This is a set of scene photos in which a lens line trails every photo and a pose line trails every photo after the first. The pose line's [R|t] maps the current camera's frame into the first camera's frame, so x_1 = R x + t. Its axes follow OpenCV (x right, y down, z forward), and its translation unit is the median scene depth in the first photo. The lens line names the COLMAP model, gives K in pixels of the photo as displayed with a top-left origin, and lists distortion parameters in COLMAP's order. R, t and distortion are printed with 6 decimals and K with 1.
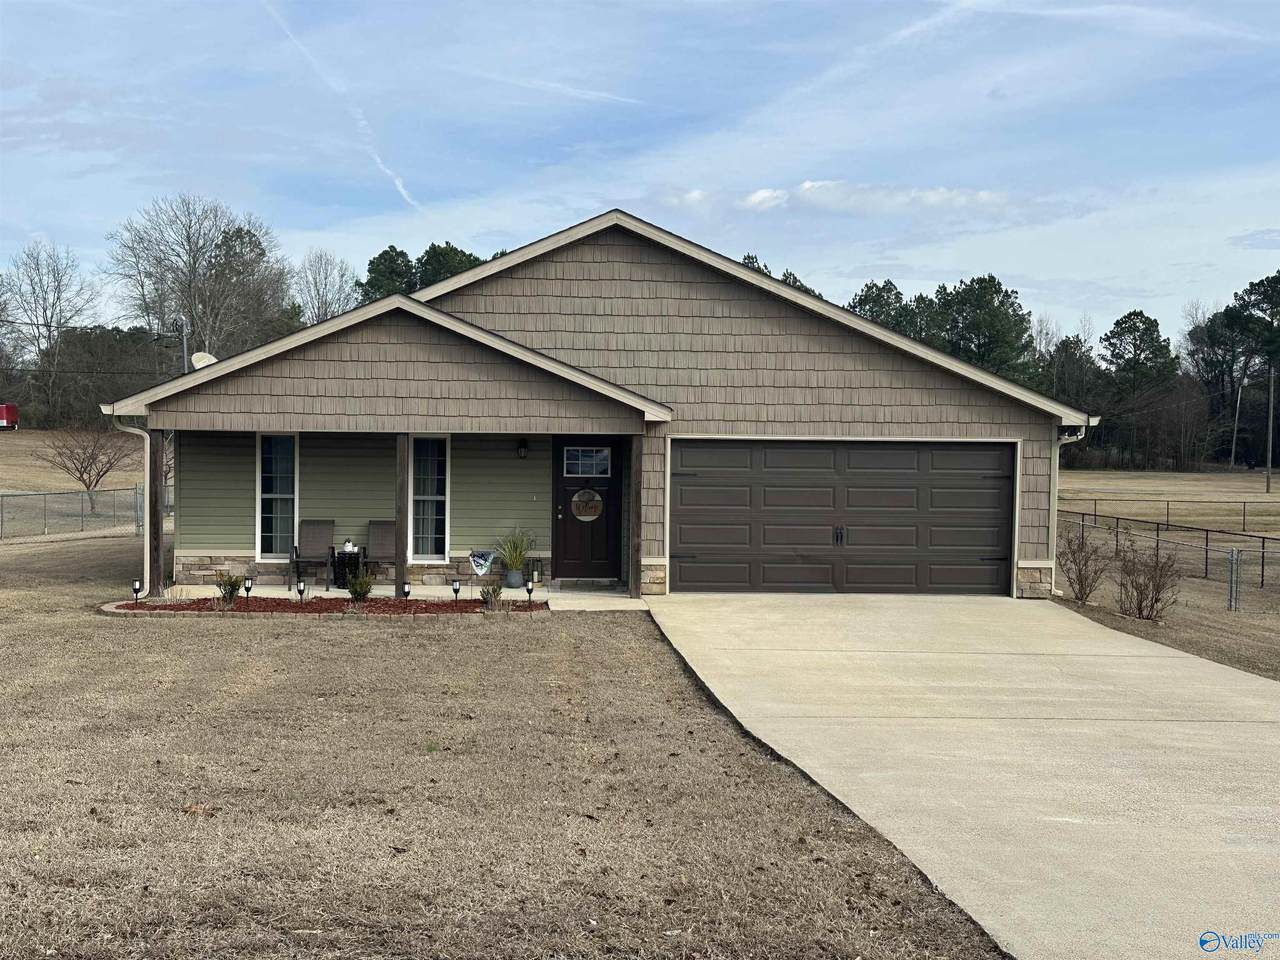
lens RADIAL K [[1532.1, 0, 640.0], [0, 1532.1, 480.0], [0, 0, 1]] dist [0.126967, 0.000877]
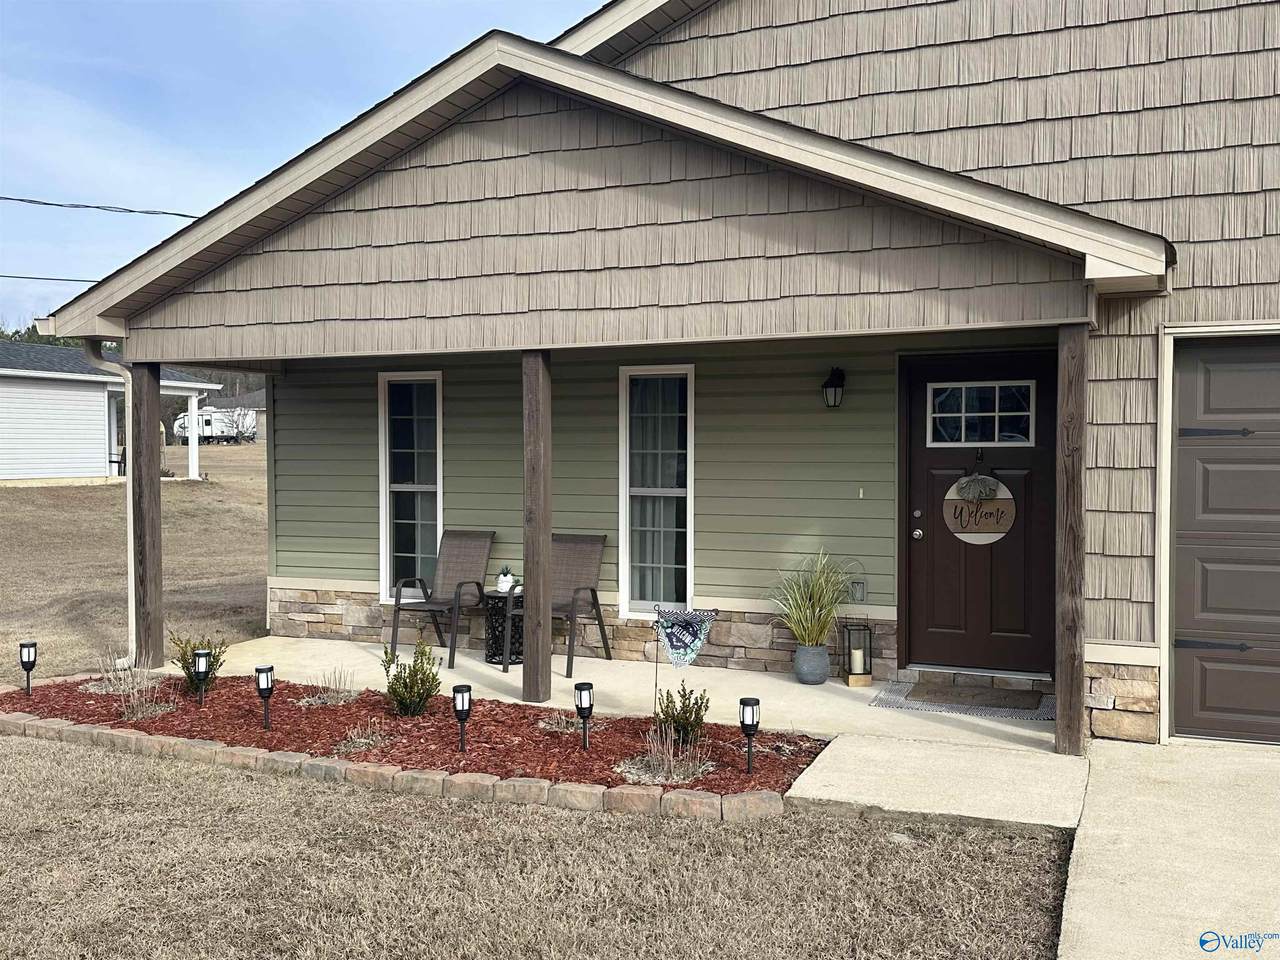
lens RADIAL K [[1177.1, 0, 641.6], [0, 1177.1, 488.9], [0, 0, 1]] dist [0.174900, -0.355898]
pose [[0.897215, 0.001951, -0.441590, 0.033148], [-0.001364, 0.999998, 0.001648, 0.010346], [0.441593, -0.000876, 0.897215, 0.666555]]
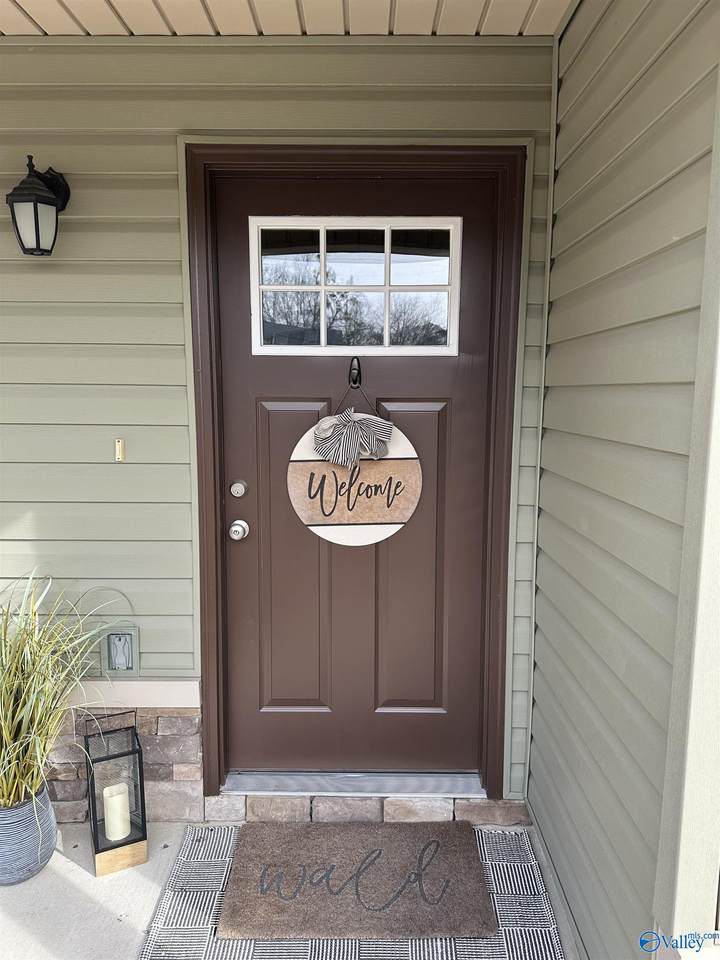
lens RADIAL K [[672.5, 0, 360.0], [0, 672.5, 480.0], [0, 0, 1]] dist [0.057503, -0.000137]
pose [[0.997380, 0.004764, -0.072186, -0.027563], [0.002960, 0.994307, 0.106515, 0.005866], [0.072282, -0.106449, 0.991687, 0.938387]]
